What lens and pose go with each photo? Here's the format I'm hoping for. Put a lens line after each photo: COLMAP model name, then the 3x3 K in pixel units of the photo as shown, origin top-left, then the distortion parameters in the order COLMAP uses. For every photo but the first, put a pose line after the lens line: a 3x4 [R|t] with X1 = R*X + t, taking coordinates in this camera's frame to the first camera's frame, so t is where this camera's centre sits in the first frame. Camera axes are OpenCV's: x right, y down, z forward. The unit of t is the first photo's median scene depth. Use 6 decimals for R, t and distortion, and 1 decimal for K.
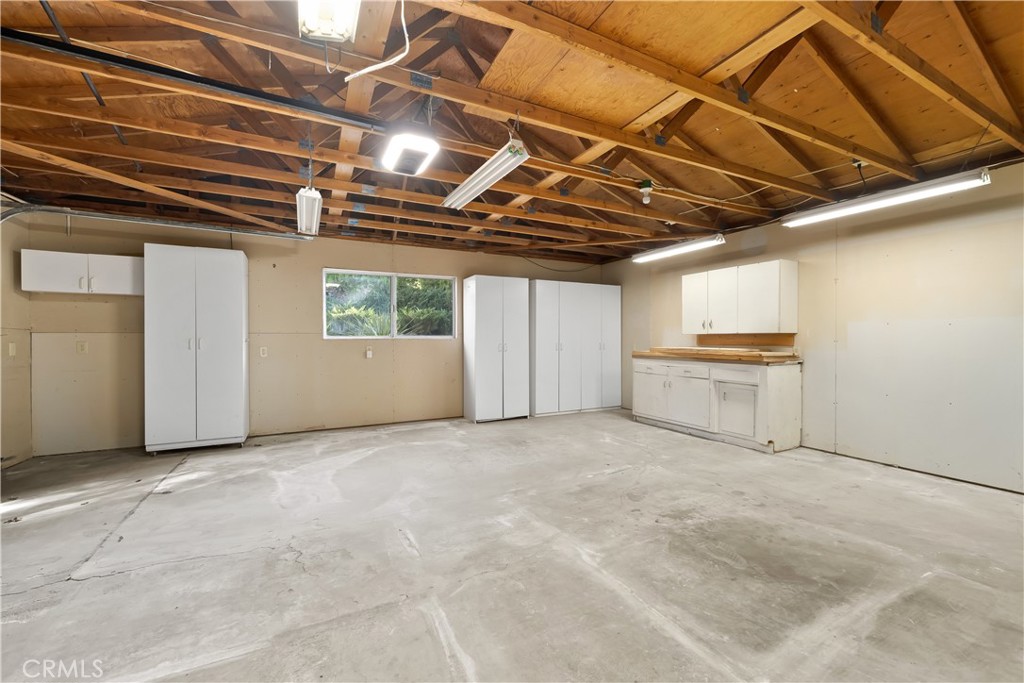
lens RADIAL K [[413.9, 0, 508.9], [0, 413.9, 336.7], [0, 0, 1]] dist [-0.001701, -0.000089]
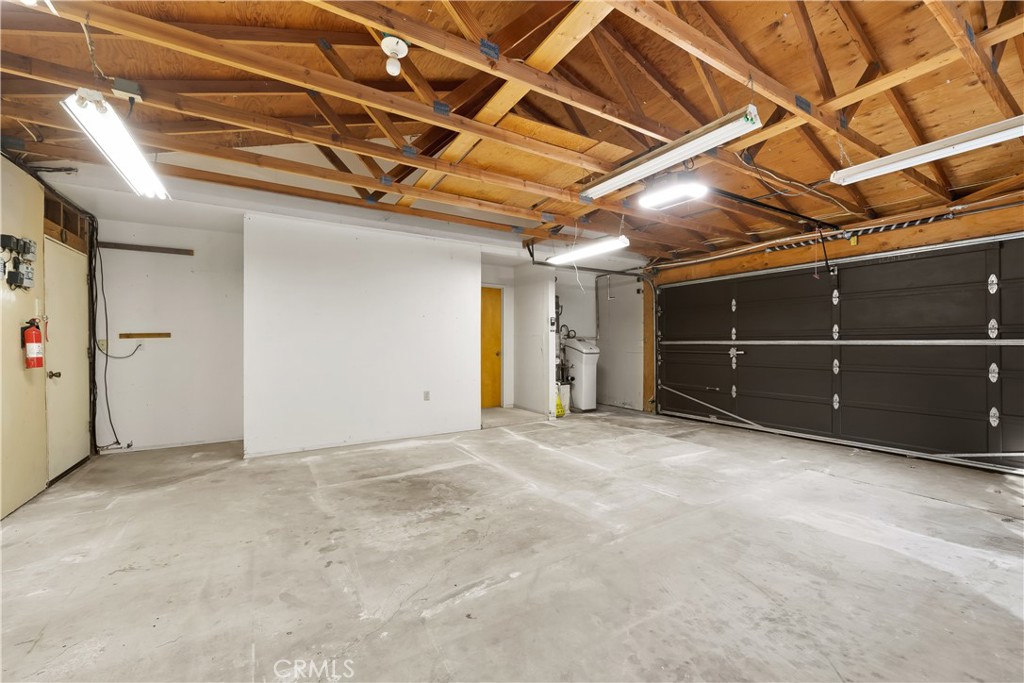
lens RADIAL K [[413.9, 0, 508.9], [0, 413.9, 336.7], [0, 0, 1]] dist [-0.001701, -0.000089]
pose [[-0.997119, 0.005394, -0.075658, 0.322255], [0.006573, 0.999861, -0.015350, -0.000793], [0.075565, -0.015803, -0.997016, 2.082683]]
